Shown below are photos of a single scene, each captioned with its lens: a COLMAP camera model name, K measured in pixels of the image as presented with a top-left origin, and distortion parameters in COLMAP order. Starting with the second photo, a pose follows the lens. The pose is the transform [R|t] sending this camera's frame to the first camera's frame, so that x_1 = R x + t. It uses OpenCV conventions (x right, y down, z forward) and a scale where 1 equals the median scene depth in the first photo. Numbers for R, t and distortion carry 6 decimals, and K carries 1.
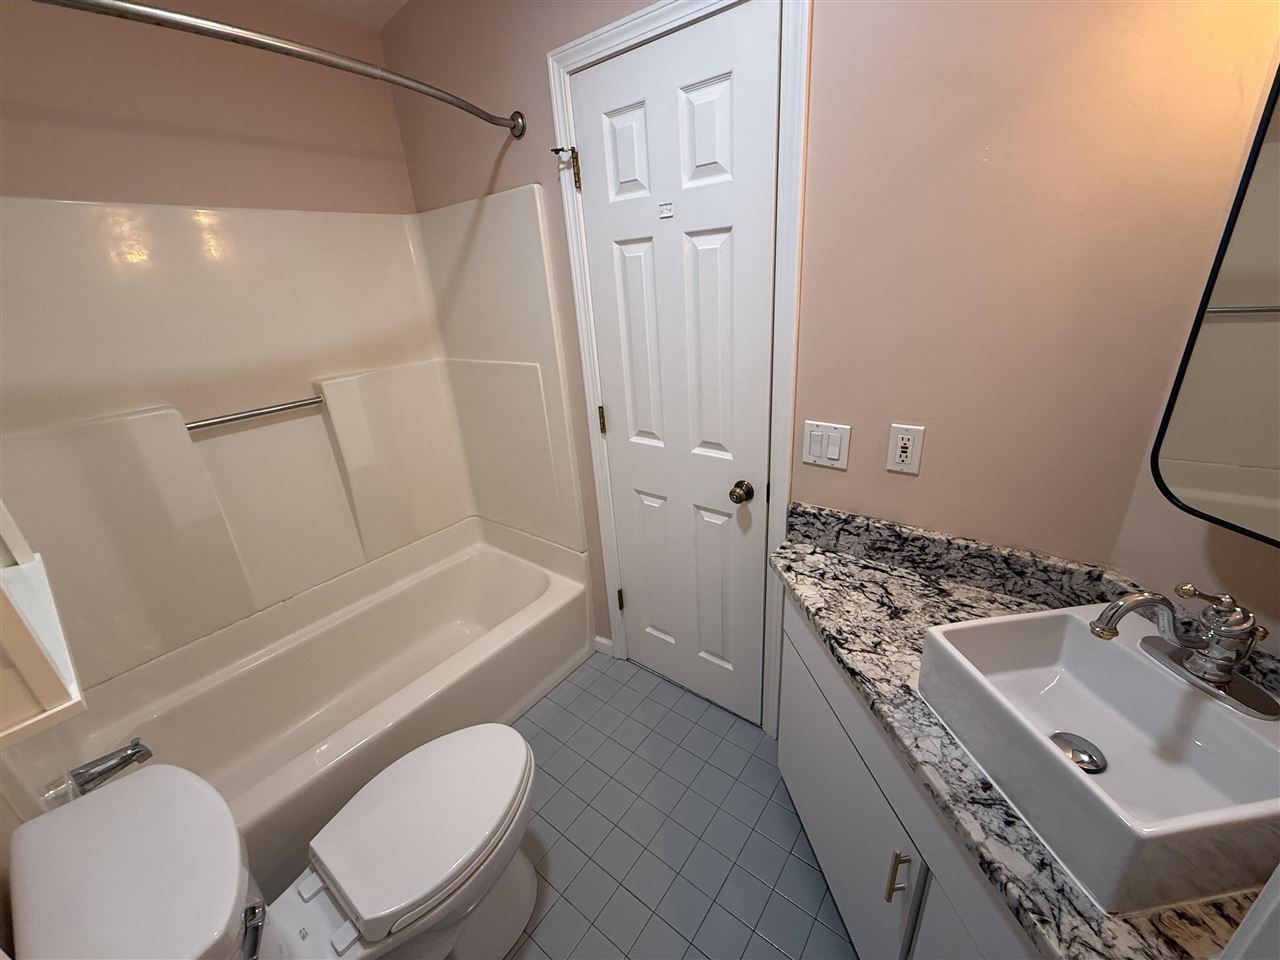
lens RADIAL K [[507.4, 0, 639.8], [0, 507.4, 483.6], [0, 0, 1]] dist [-0.001658, 0.001033]
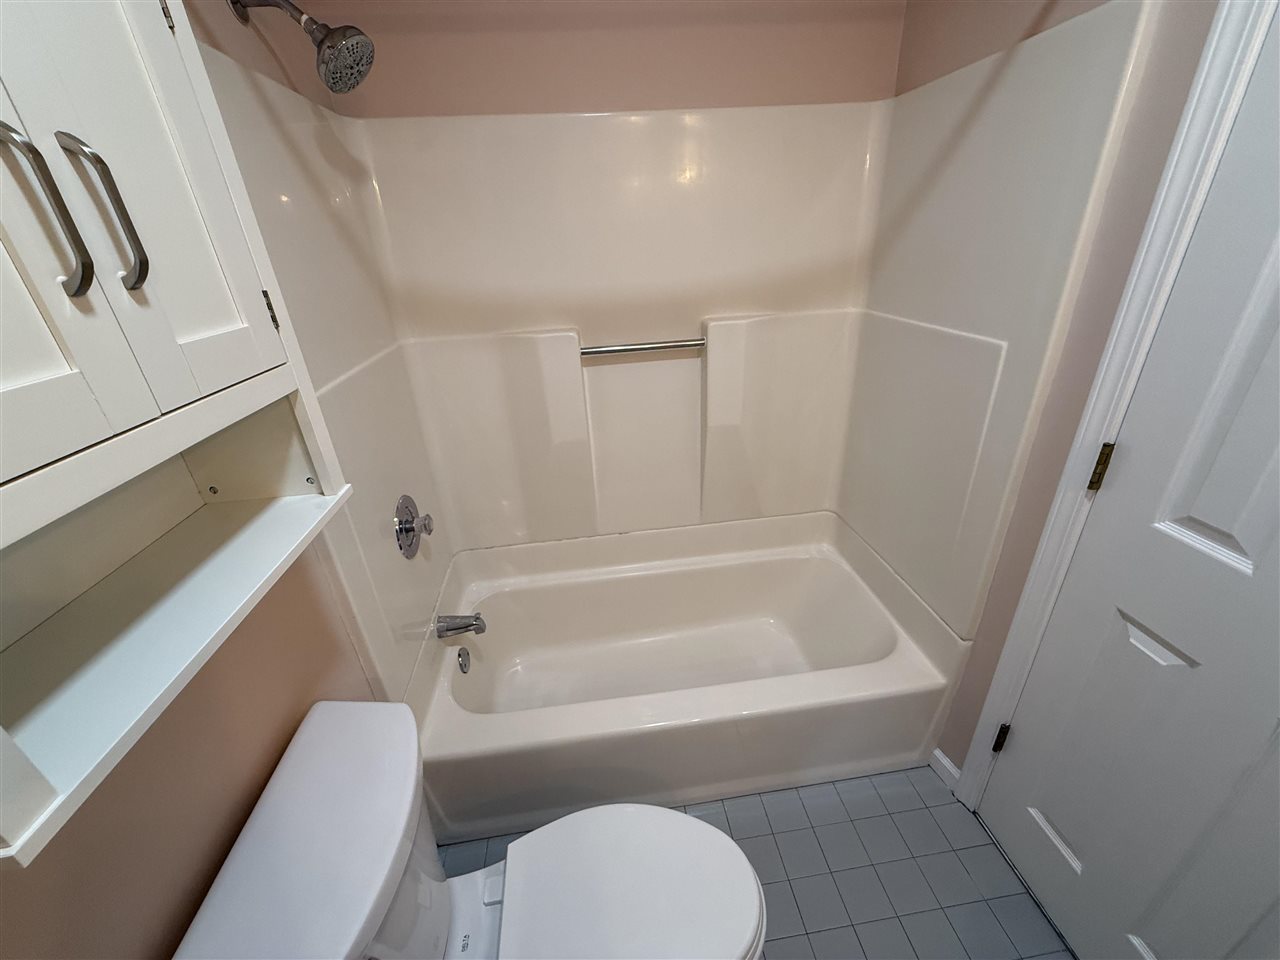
lens RADIAL K [[507.4, 0, 643.0], [0, 507.4, 477.5], [0, 0, 1]] dist [-0.001658, 0.001033]
pose [[0.709753, 0.334242, -0.620107, -0.082965], [-0.264189, 0.942316, 0.205534, -0.099171], [0.653035, 0.017947, 0.757115, 0.277706]]
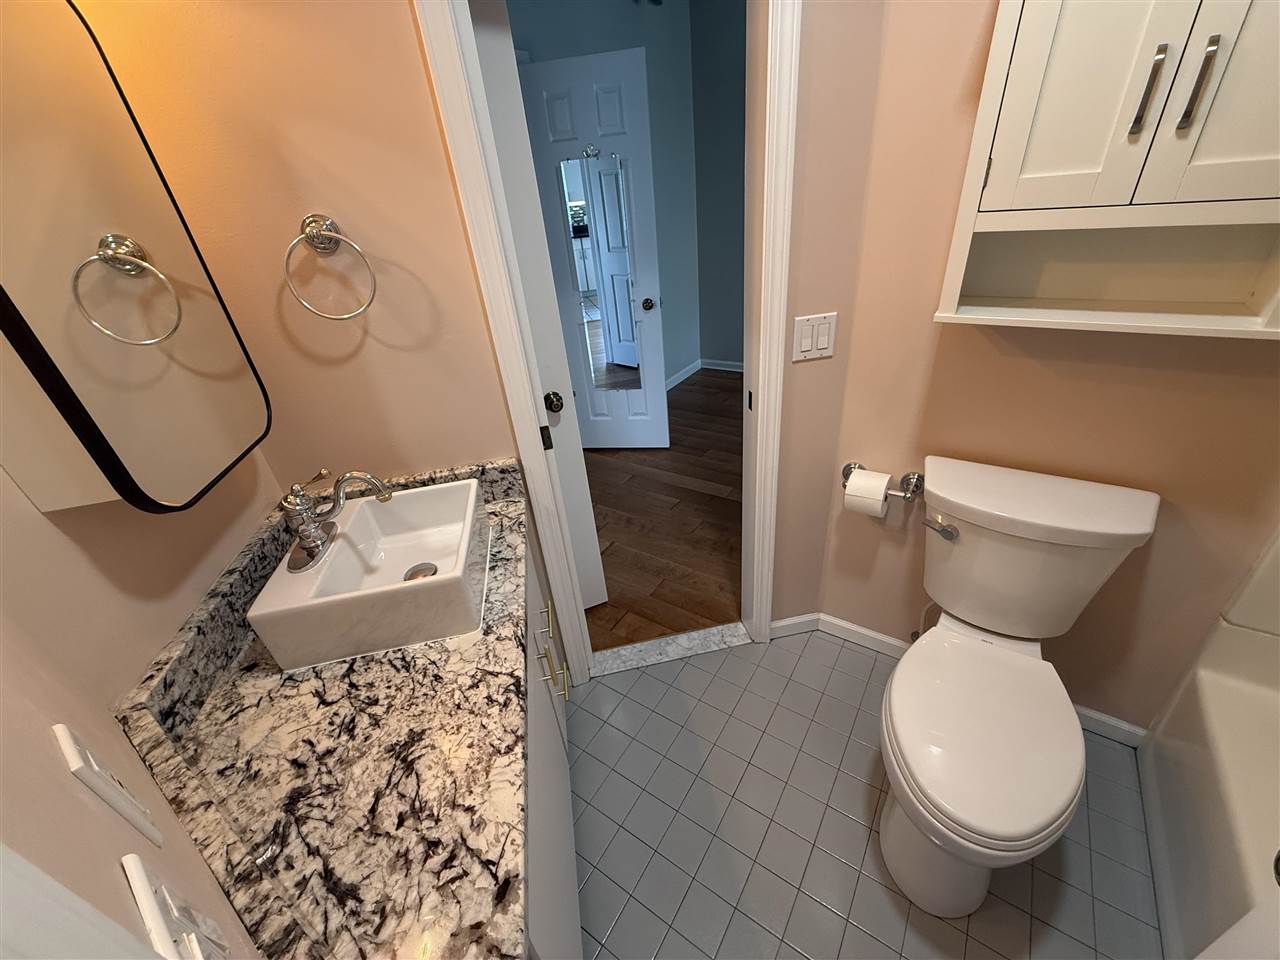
lens RADIAL K [[507.4, 0, 638.7], [0, 507.4, 477.9], [0, 0, 1]] dist [-0.001658, 0.001033]
pose [[-0.984909, 0.171436, 0.023736, 0.092408], [0.123431, 0.599645, 0.790690, -0.371747], [0.121320, 0.781688, -0.611756, 0.932703]]
